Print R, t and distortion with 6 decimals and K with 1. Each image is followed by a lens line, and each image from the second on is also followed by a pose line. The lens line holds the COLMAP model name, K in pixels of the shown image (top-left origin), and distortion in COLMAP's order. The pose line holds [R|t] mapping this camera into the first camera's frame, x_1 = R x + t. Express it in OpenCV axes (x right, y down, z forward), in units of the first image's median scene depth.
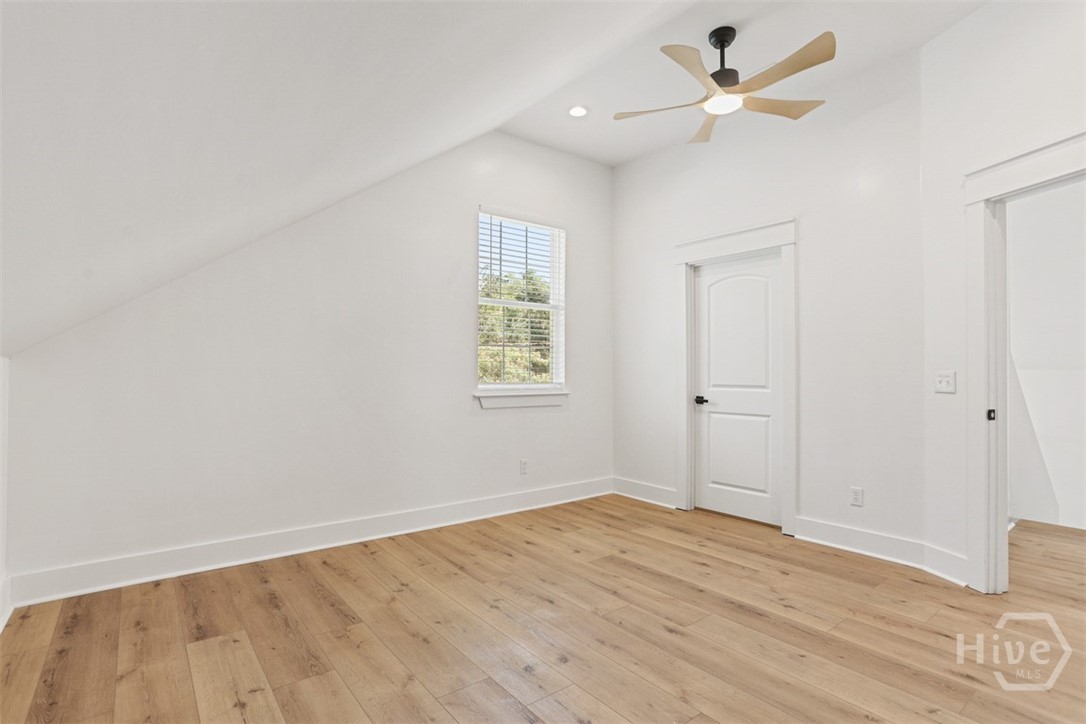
lens RADIAL K [[532.7, 0, 544.1], [0, 532.7, 366.5], [0, 0, 1]] dist [-0.035904, 0.008679]
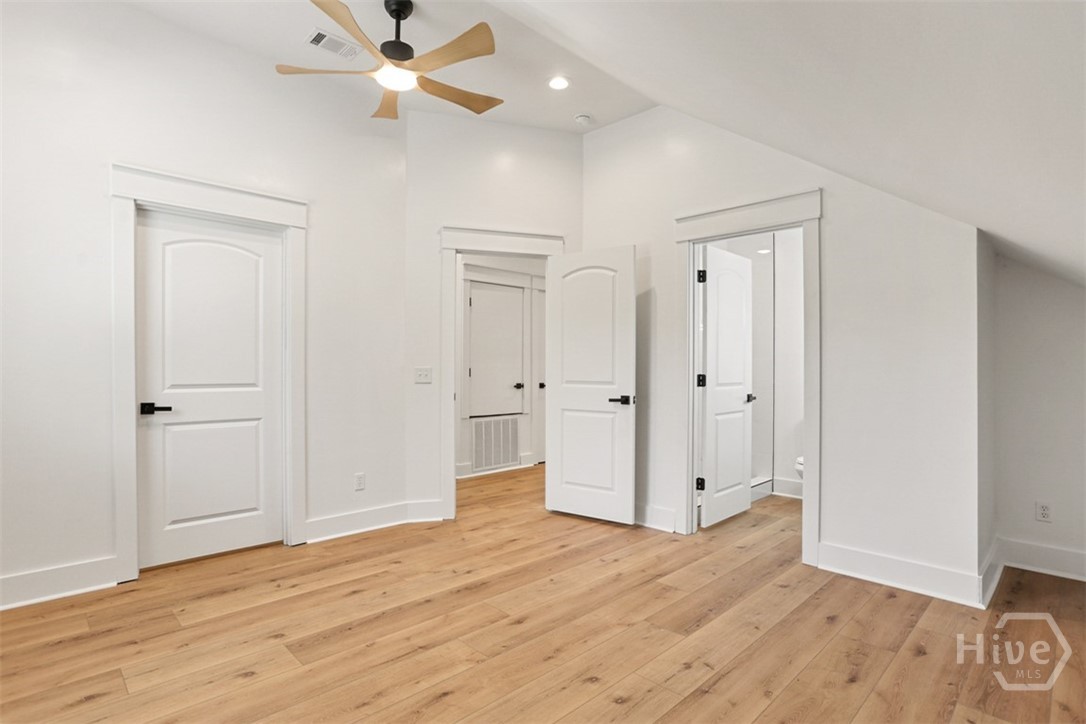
lens RADIAL K [[532.7, 0, 548.8], [0, 532.7, 363.8], [0, 0, 1]] dist [-0.035904, 0.008679]
pose [[-0.099289, 0.003218, 0.995053, -0.567412], [-0.014151, 0.999889, -0.004646, 0.002981], [-0.994958, -0.014542, -0.099232, 0.757994]]
